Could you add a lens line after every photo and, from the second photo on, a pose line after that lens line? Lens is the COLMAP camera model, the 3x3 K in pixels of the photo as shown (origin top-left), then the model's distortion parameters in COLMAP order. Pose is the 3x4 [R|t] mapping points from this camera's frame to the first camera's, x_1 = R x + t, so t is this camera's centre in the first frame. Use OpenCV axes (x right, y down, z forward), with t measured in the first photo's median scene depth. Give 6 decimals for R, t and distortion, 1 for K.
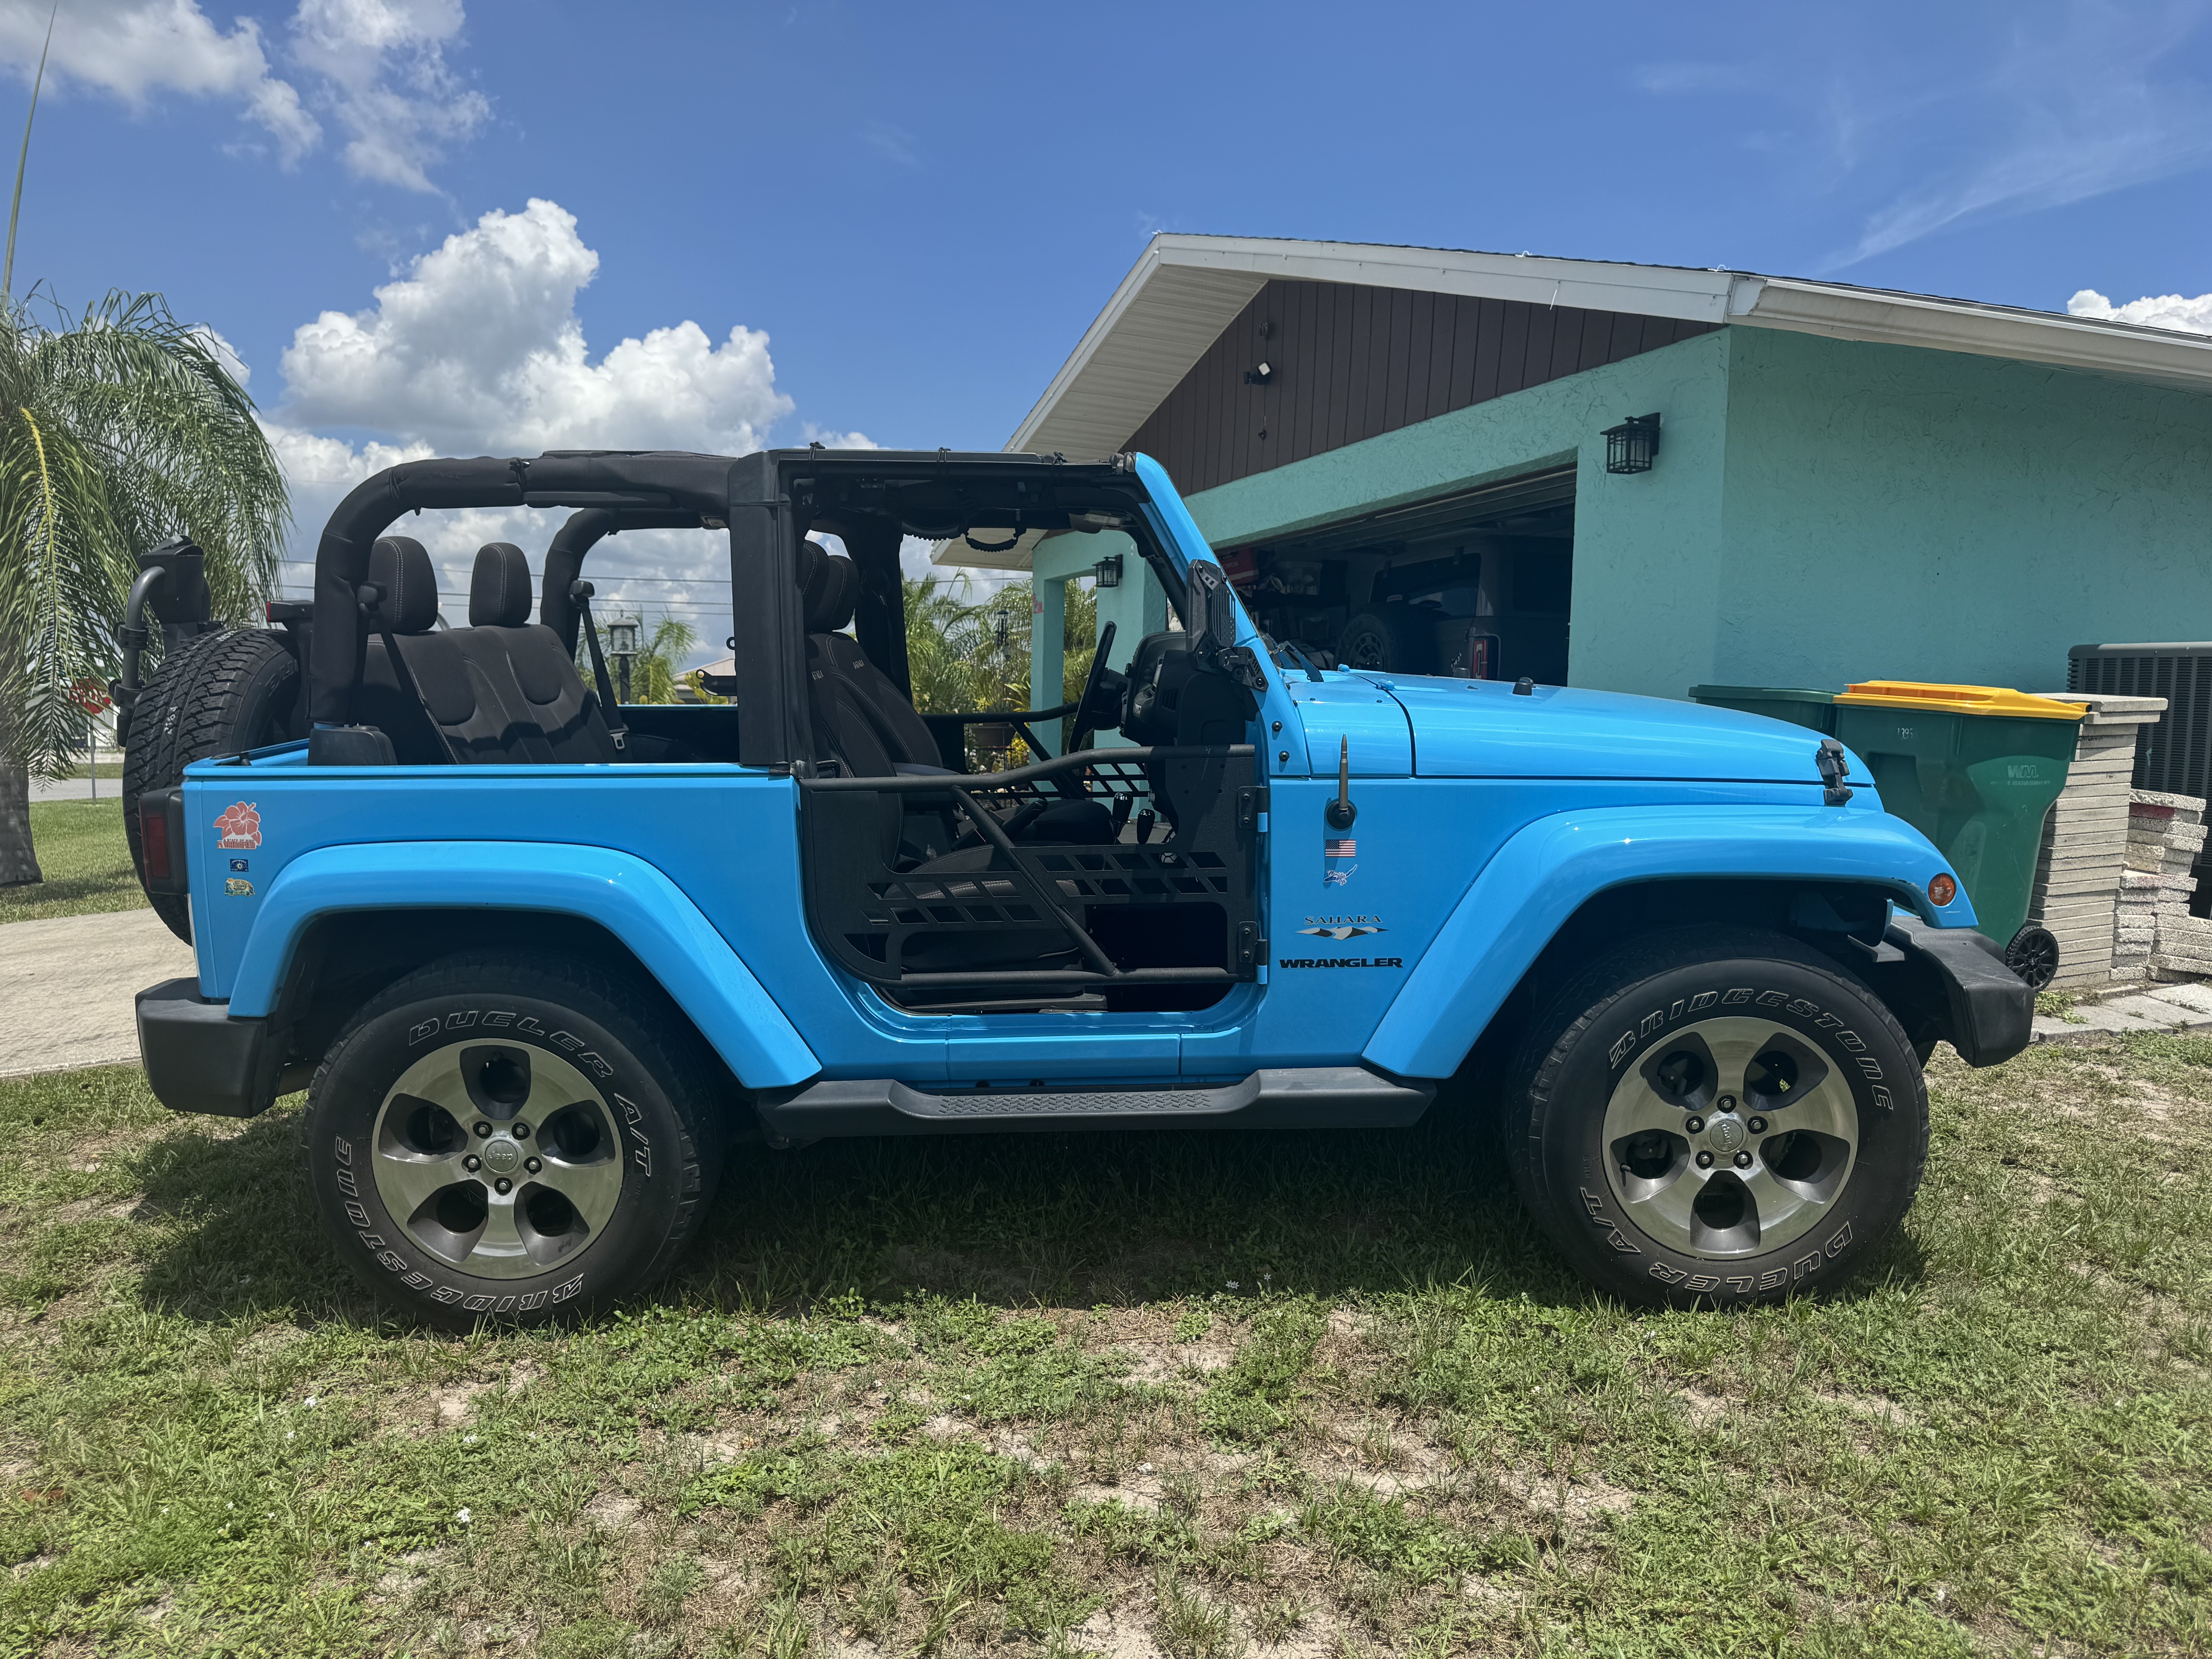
lens RADIAL K [[1543.1, 0, 1106.7], [0, 1543.1, 824.5], [0, 0, 1]] dist [0.112474, -0.186369]
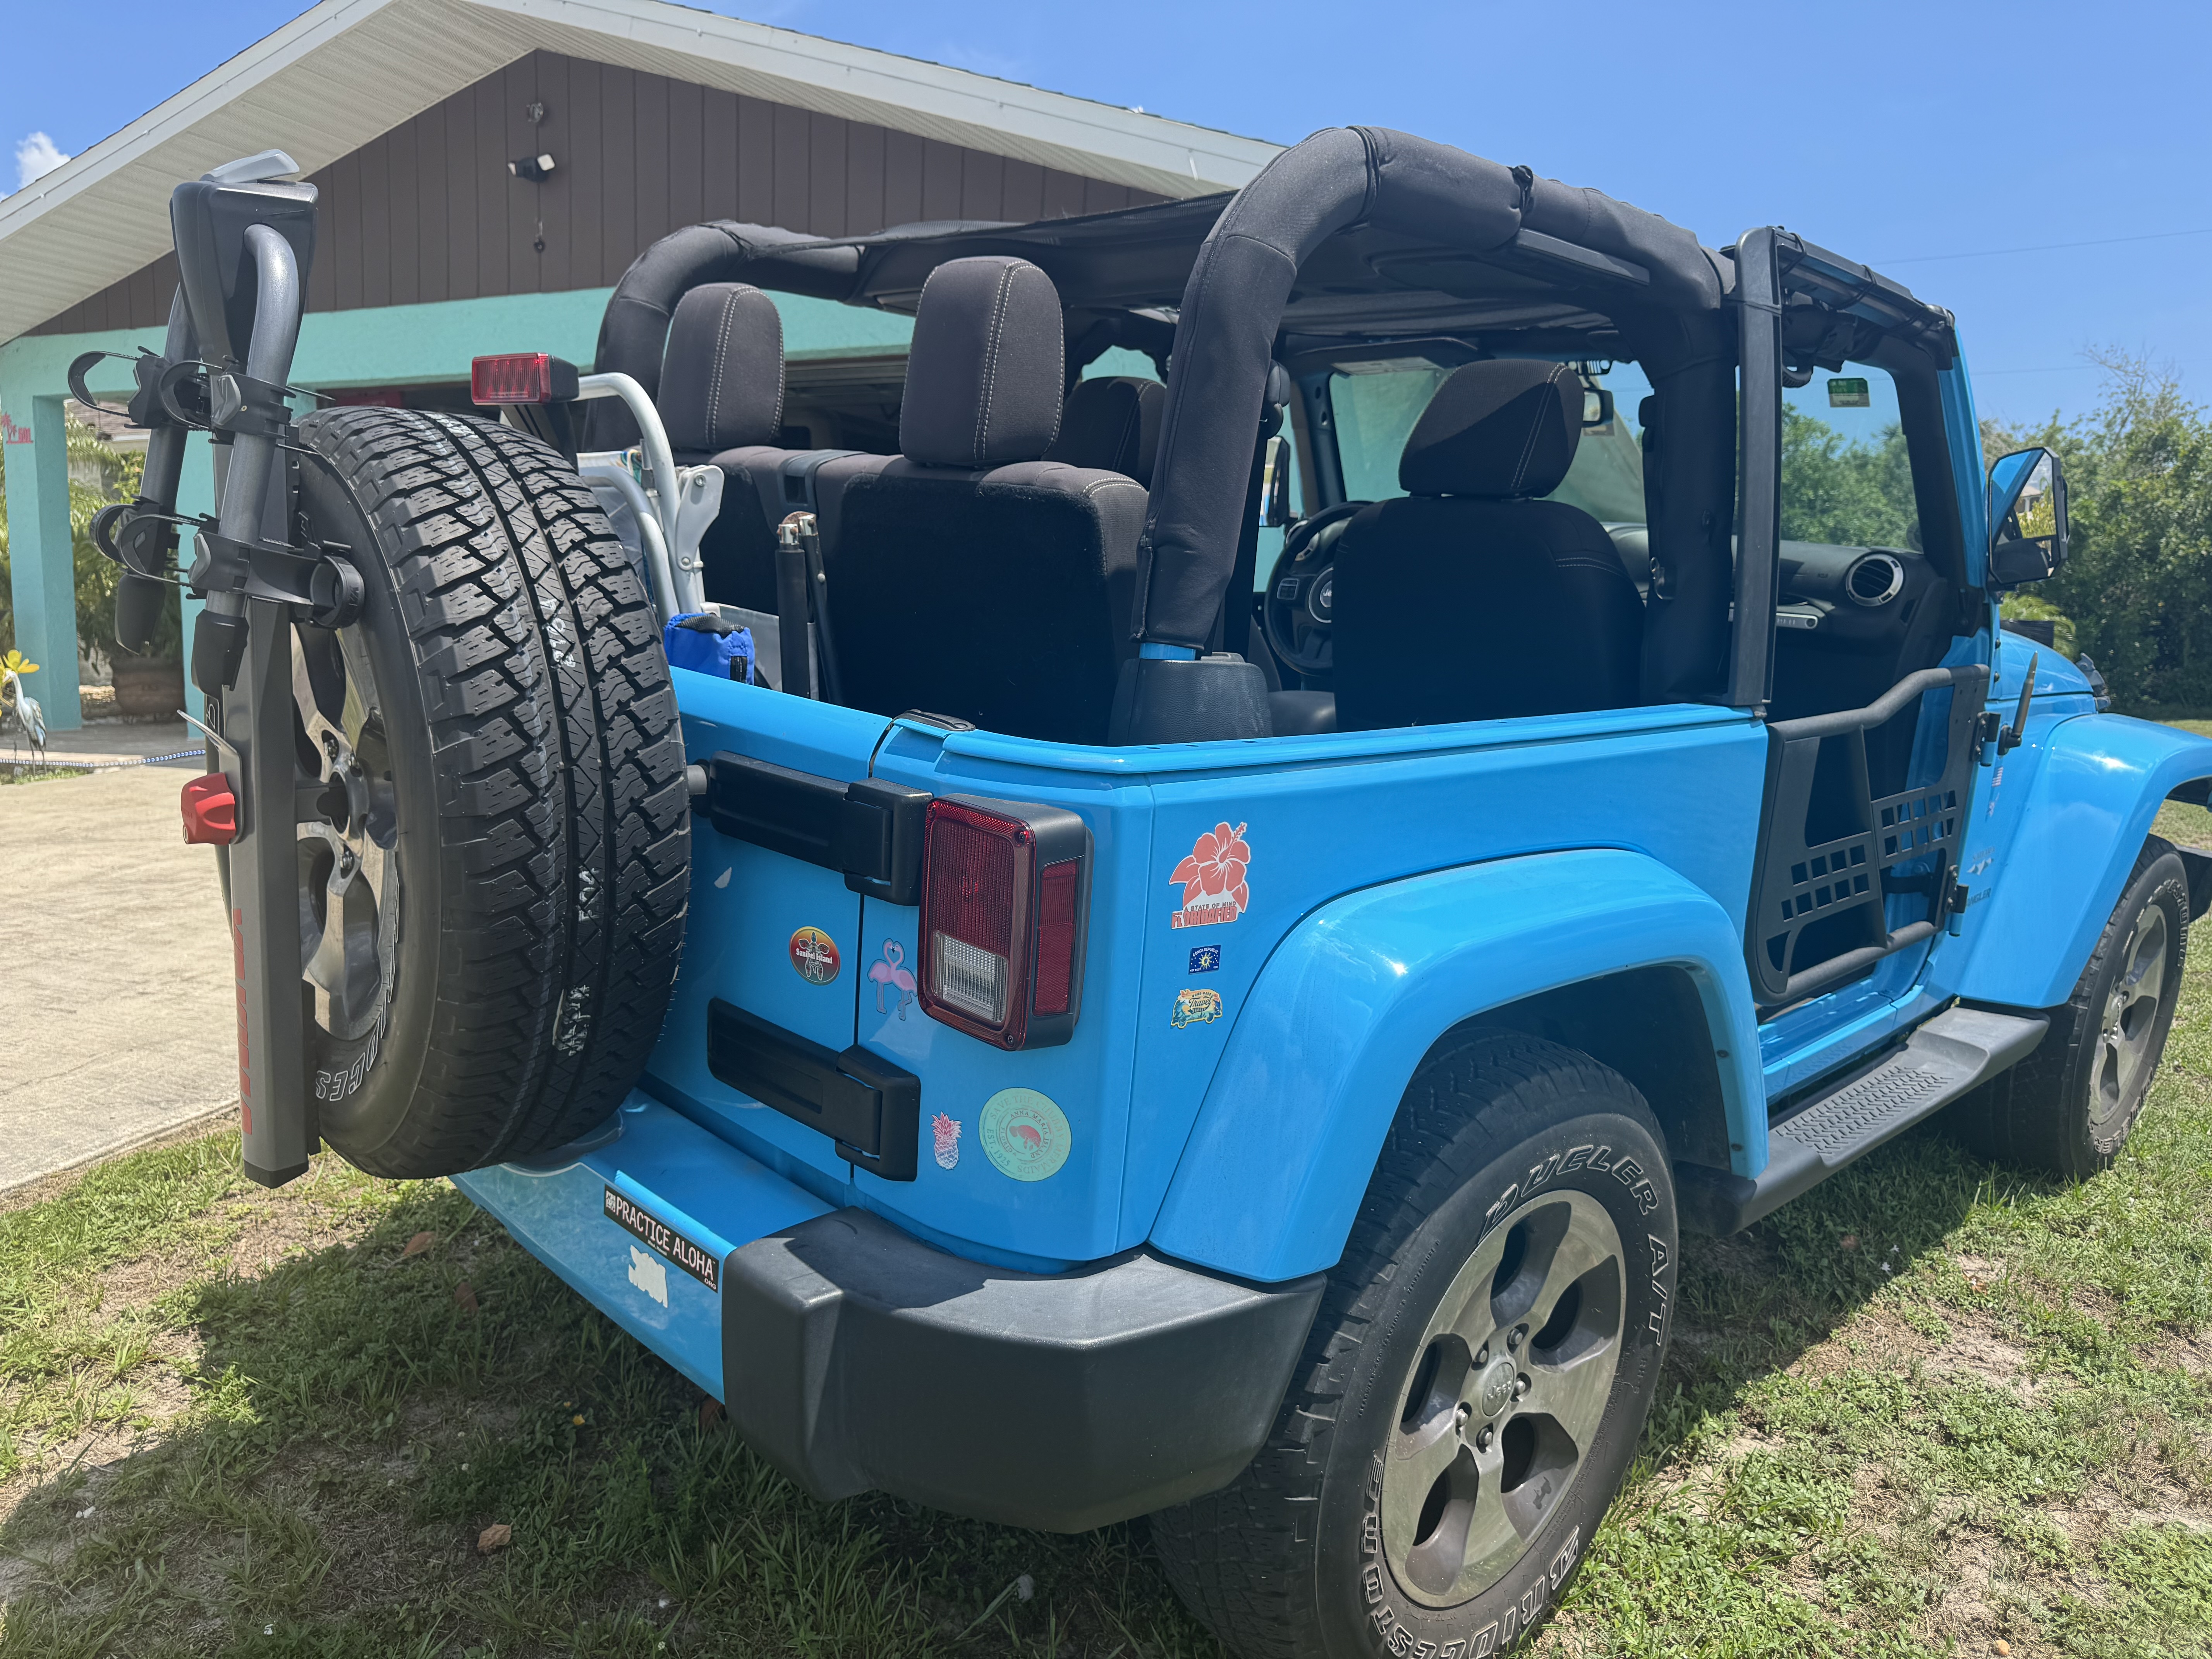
lens RADIAL K [[1543.1, 0, 1106.7], [0, 1543.1, 824.5], [0, 0, 1]] dist [0.112474, -0.186369]
pose [[0.731188, -0.082531, 0.677165, -0.877928], [0.031835, 0.995701, 0.086978, -0.054263], [-0.681432, -0.042040, 0.730673, 0.686280]]
